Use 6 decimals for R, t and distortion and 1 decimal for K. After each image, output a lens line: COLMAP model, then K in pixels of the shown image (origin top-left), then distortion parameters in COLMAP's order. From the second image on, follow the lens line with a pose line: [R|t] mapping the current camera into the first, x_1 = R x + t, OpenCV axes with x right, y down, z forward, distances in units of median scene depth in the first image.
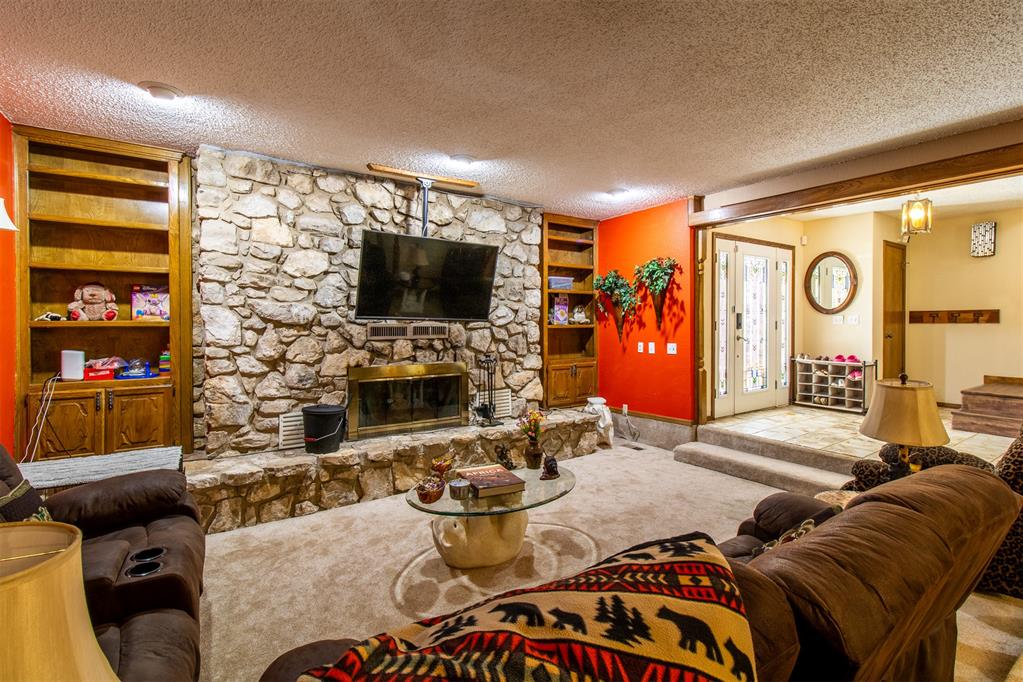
lens RADIAL K [[479.2, 0, 486.4], [0, 479.2, 324.2], [0, 0, 1]] dist [0.003104, 0.000262]
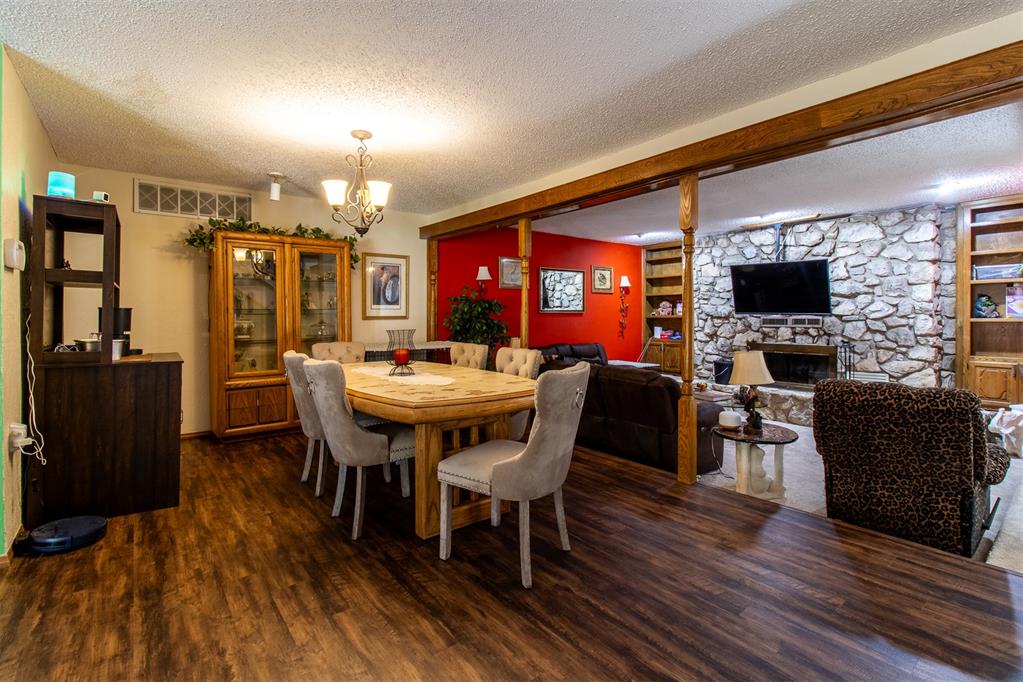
lens RADIAL K [[479.2, 0, 515.4], [0, 479.2, 317.1], [0, 0, 1]] dist [0.003104, 0.000262]
pose [[0.073046, 0.002914, -0.997324, 1.389070], [-0.001190, 0.999995, 0.002834, -0.003383], [0.997328, 0.000980, 0.073049, 0.041879]]
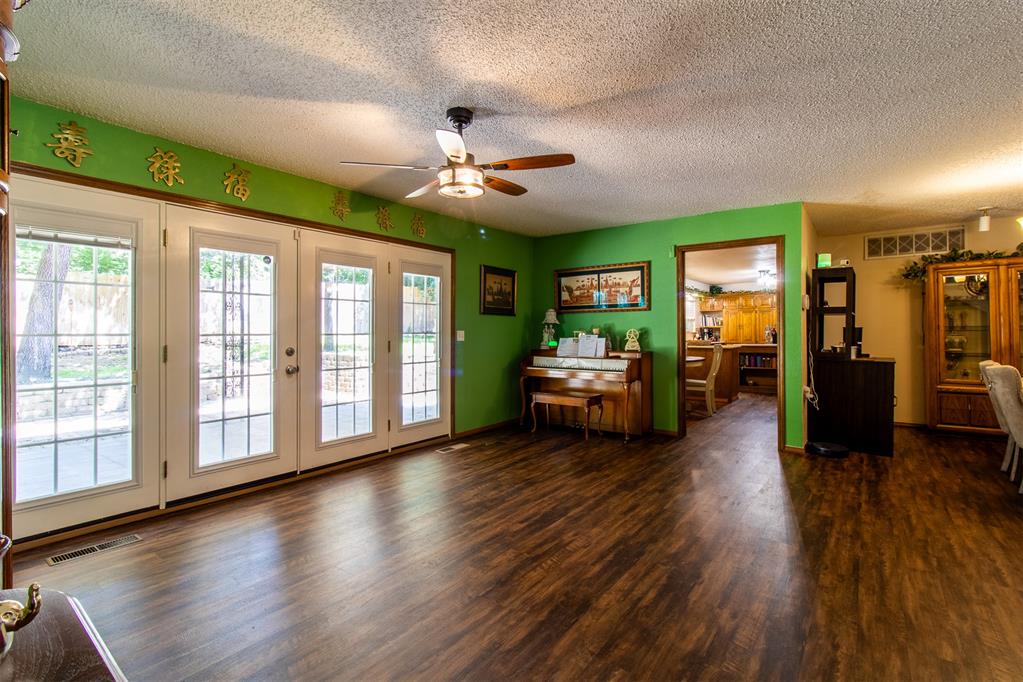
lens RADIAL K [[479.2, 0, 506.1], [0, 479.2, 330.5], [0, 0, 1]] dist [0.003104, 0.000262]
pose [[-0.947119, 0.000950, -0.320881, 1.805544], [0.001768, 0.999996, -0.002260, -0.005886], [0.320878, -0.002707, -0.947117, 0.335362]]
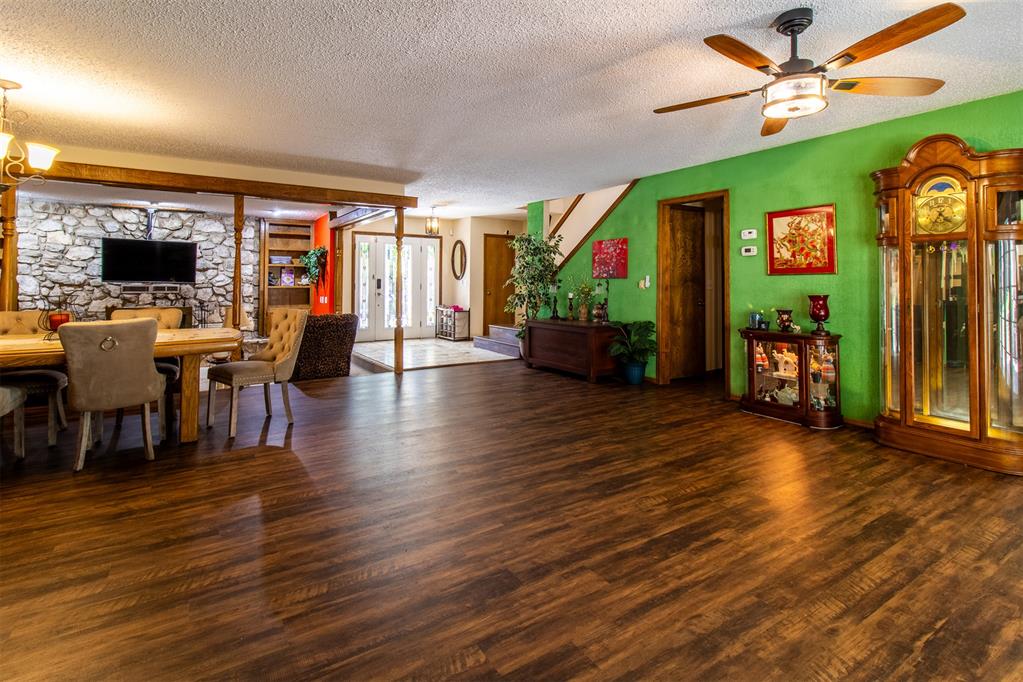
lens RADIAL K [[479.2, 0, 494.8], [0, 479.2, 273.8], [0, 0, 1]] dist [0.003104, 0.000262]
pose [[0.998717, 0.002707, -0.050574, 1.355159], [-0.004070, 0.999631, -0.026862, 0.001252], [0.050483, 0.027033, 0.998359, -0.828793]]
